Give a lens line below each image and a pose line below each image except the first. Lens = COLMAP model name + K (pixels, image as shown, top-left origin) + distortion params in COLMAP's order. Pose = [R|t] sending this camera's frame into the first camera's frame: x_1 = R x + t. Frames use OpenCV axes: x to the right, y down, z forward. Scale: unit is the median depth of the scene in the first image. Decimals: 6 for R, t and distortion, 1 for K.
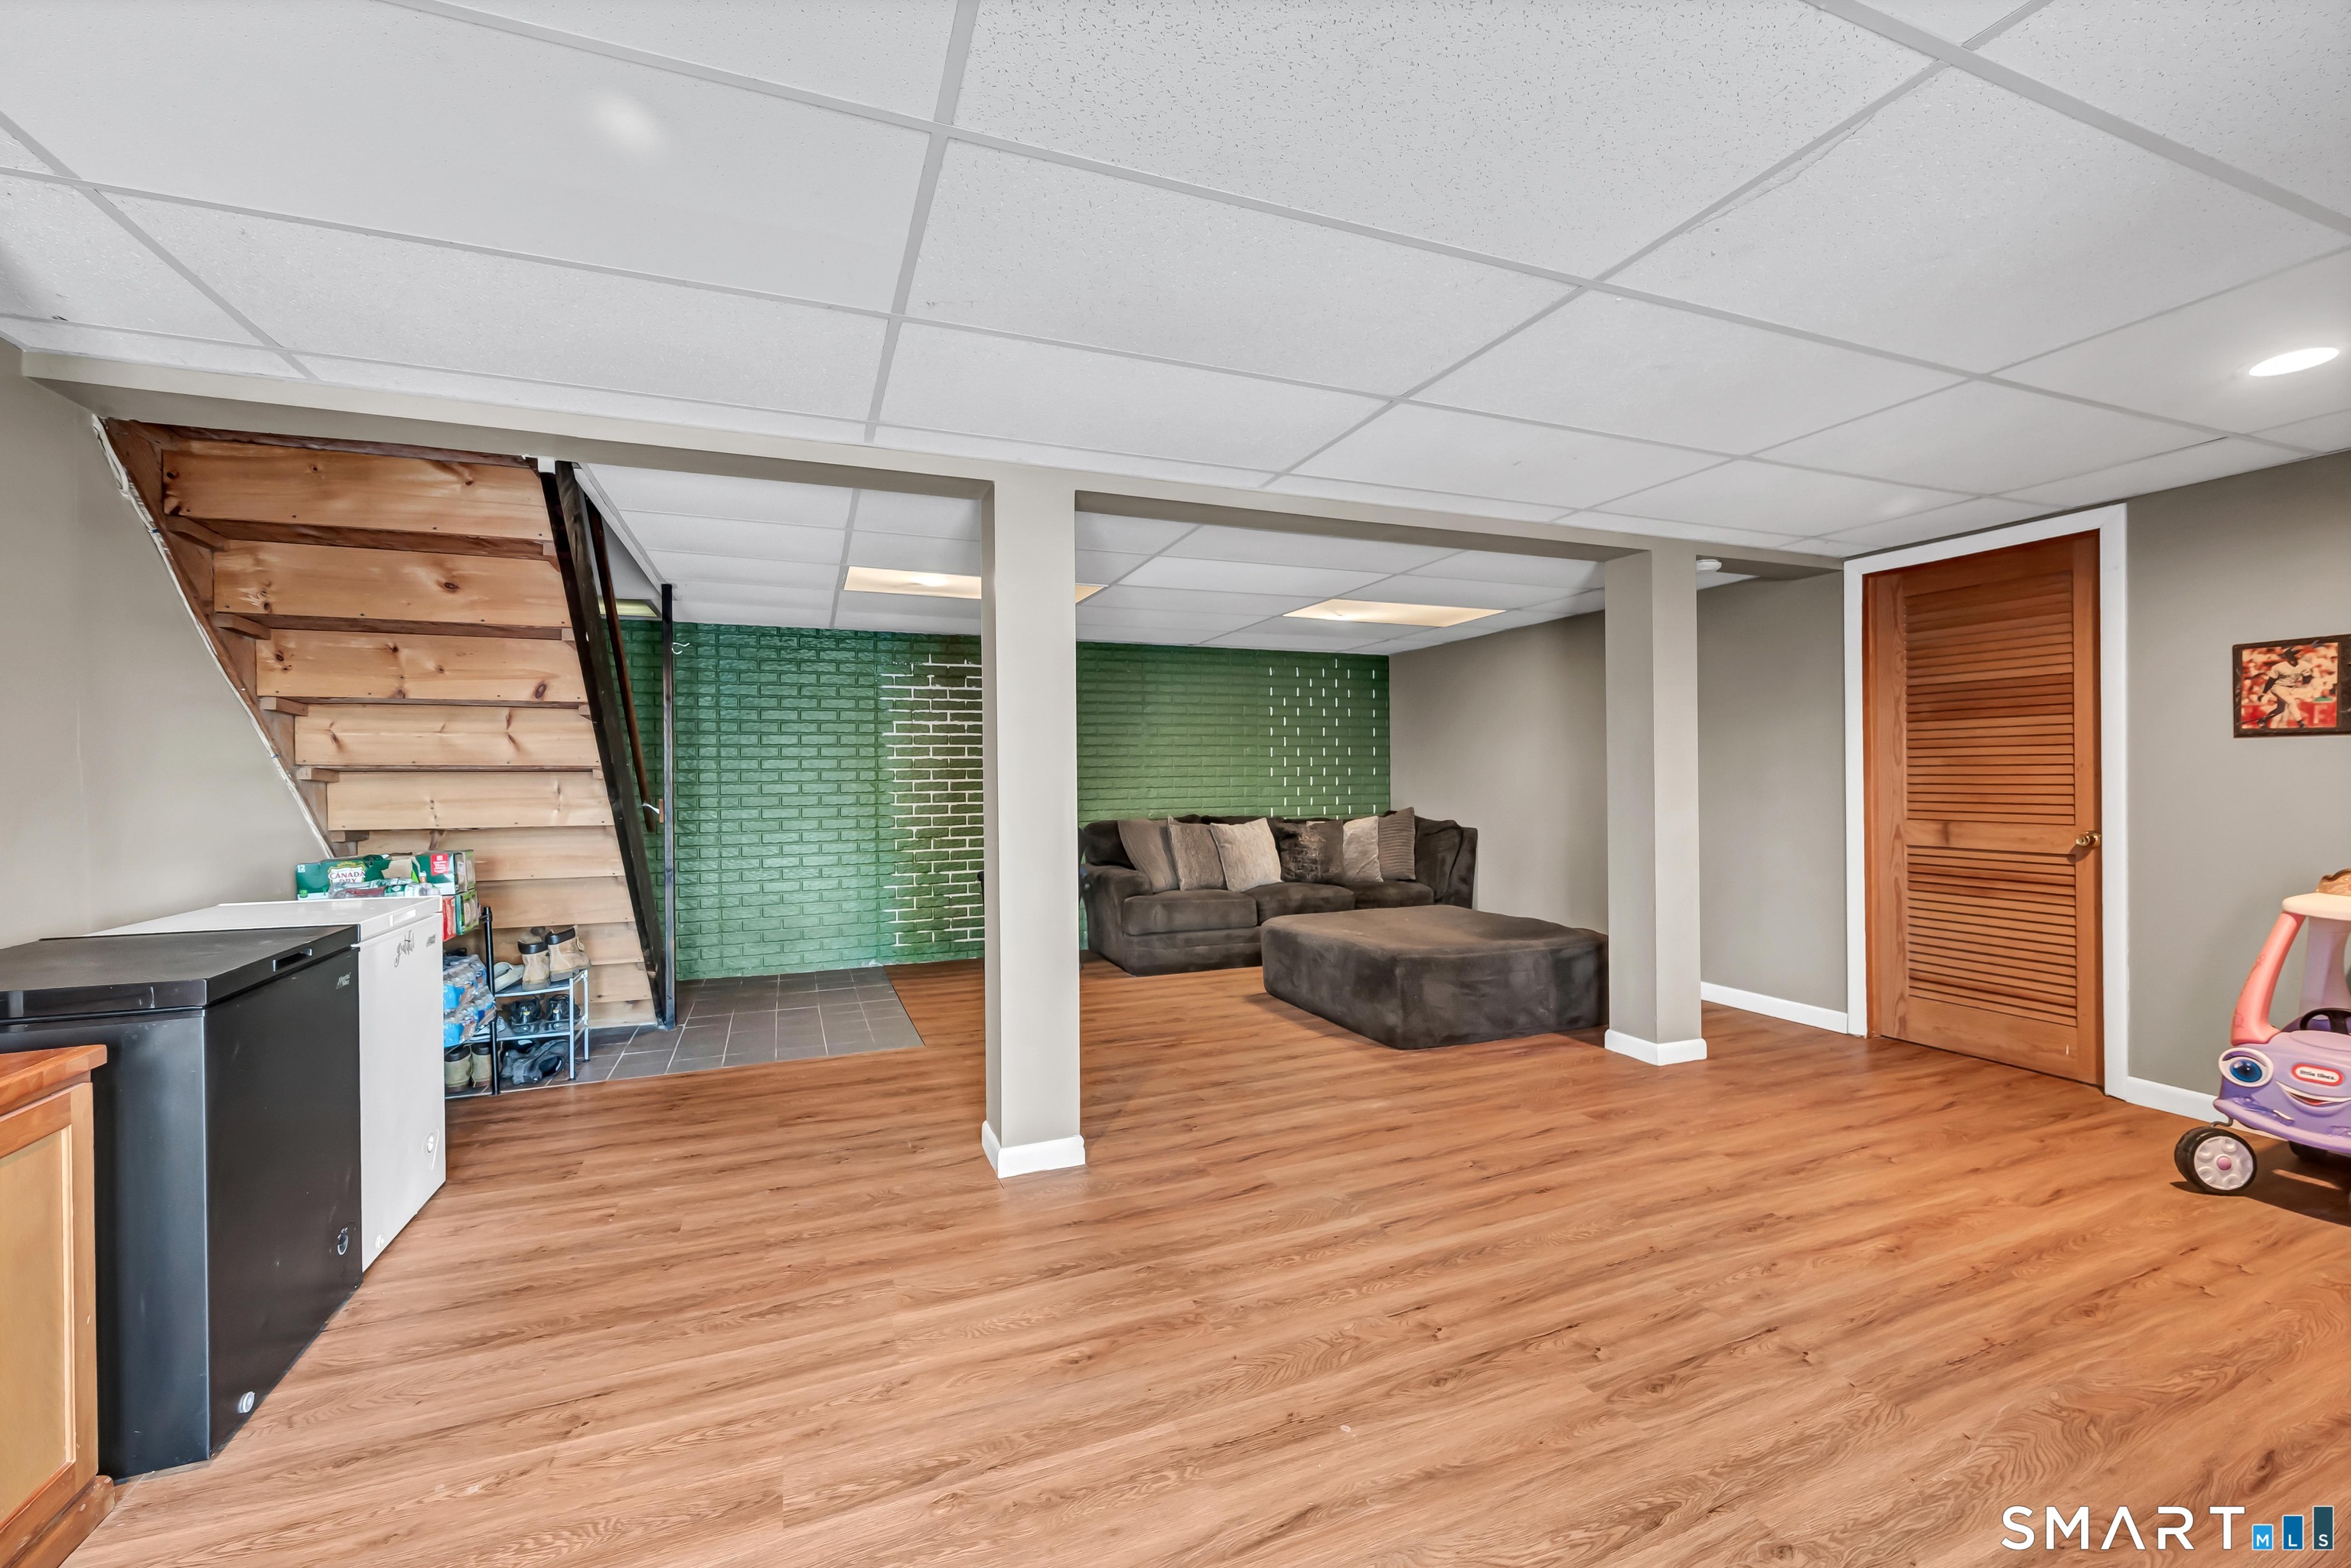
lens RADIAL K [[940.6, 0, 1174.7], [0, 940.6, 780.5], [0, 0, 1]] dist [0.001247, -0.000899]
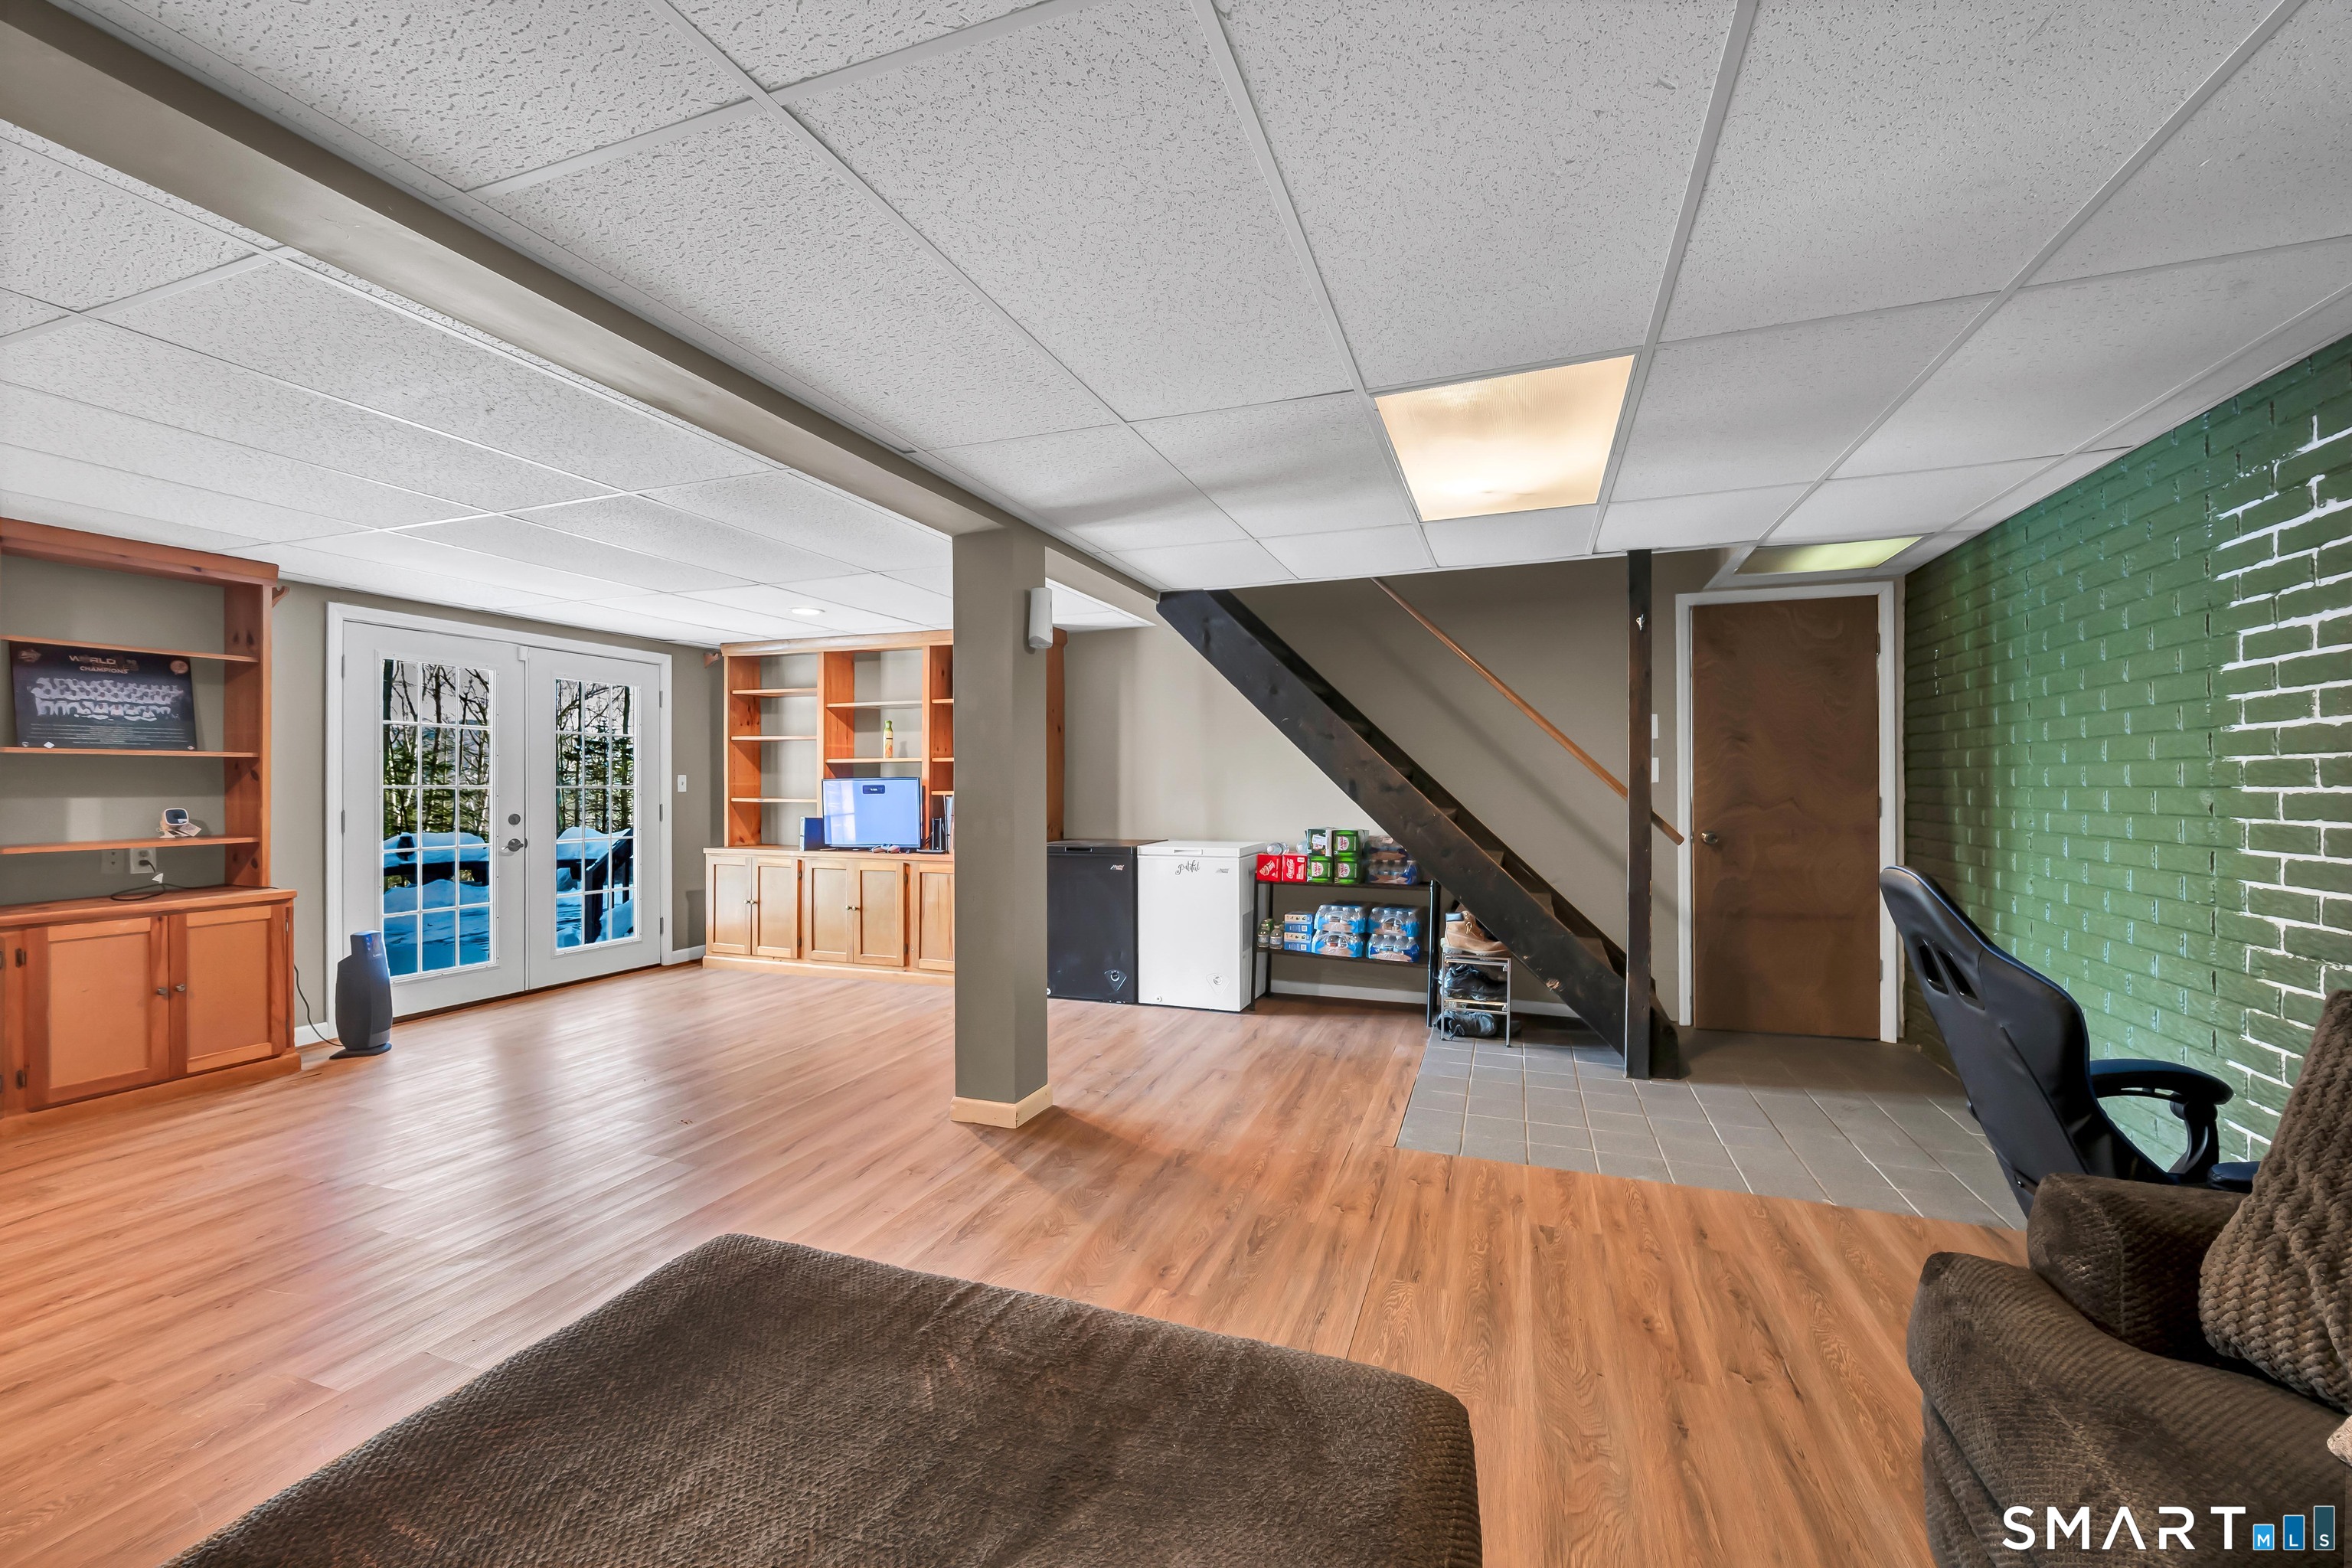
lens RADIAL K [[941.0, 0, 1178.5], [0, 941.0, 784.3], [0, 0, 1]] dist [0.001247, -0.000899]
pose [[-0.668832, 0.011695, -0.743322, 0.474077], [0.007452, 0.999931, 0.009028, -0.013982], [0.743376, 0.000499, -0.668873, 1.639222]]
